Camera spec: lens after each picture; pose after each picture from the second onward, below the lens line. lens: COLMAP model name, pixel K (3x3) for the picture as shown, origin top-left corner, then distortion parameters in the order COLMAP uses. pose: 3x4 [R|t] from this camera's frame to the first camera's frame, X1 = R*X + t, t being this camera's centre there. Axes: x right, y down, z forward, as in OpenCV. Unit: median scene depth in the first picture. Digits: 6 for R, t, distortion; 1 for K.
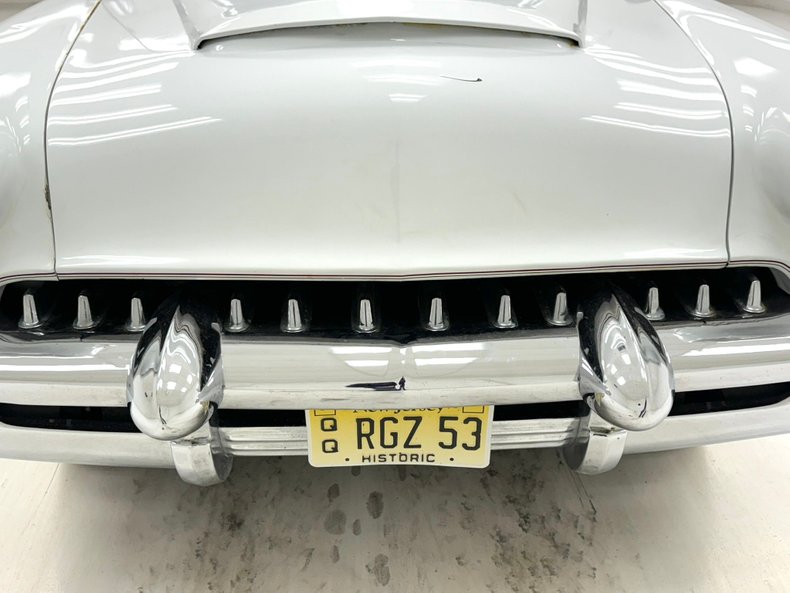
lens RADIAL K [[799.6, 0, 395.0], [0, 799.6, 296.5], [0, 0, 1]] dist [0.194388, -0.492298]
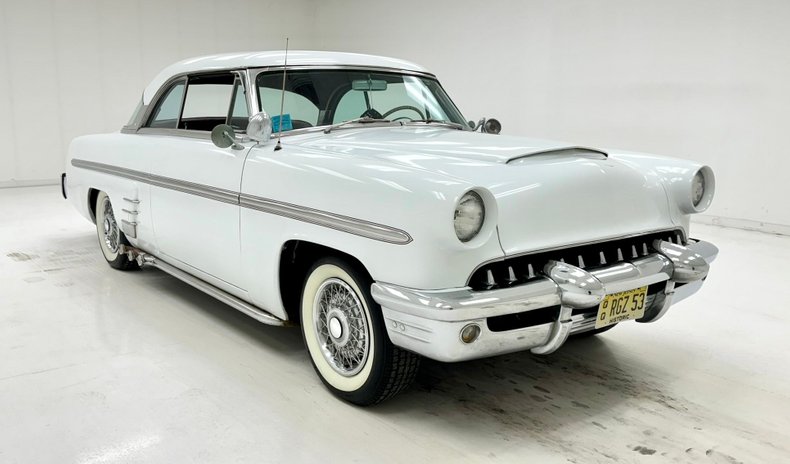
lens RADIAL K [[748.6, 0, 395.0], [0, 748.6, 232.0], [0, 0, 1]] dist [0.000430, -0.020784]
pose [[0.809854, -0.096839, 0.578583, -1.814649], [0.256692, 0.945347, -0.201070, 0.237572], [-0.527490, 0.311355, 0.790450, -0.475000]]
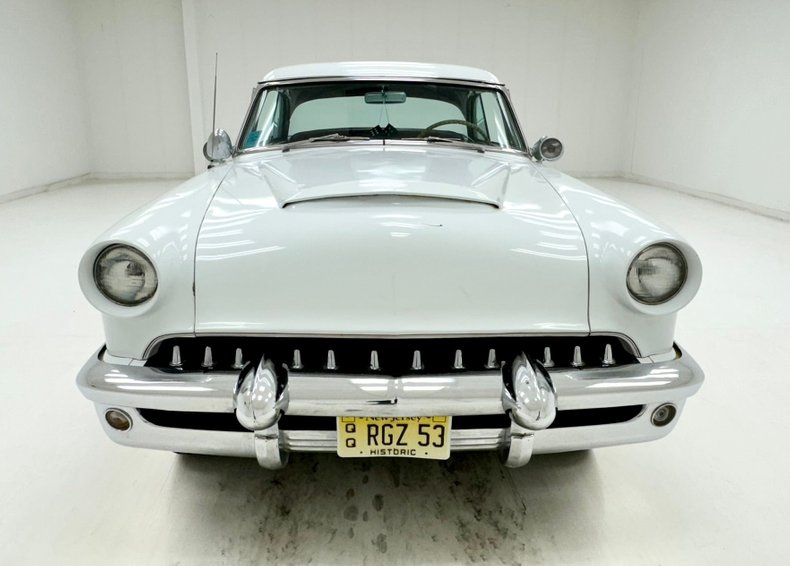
lens RADIAL K [[643.2, 0, 383.6], [0, 643.2, 281.9], [0, 0, 1]] dist [0.003293, 0.000983]
pose [[0.999670, 0.011698, -0.022849, 0.010893], [-0.015742, 0.982472, -0.185745, 0.107941], [0.020276, 0.186043, 0.982332, -0.332865]]
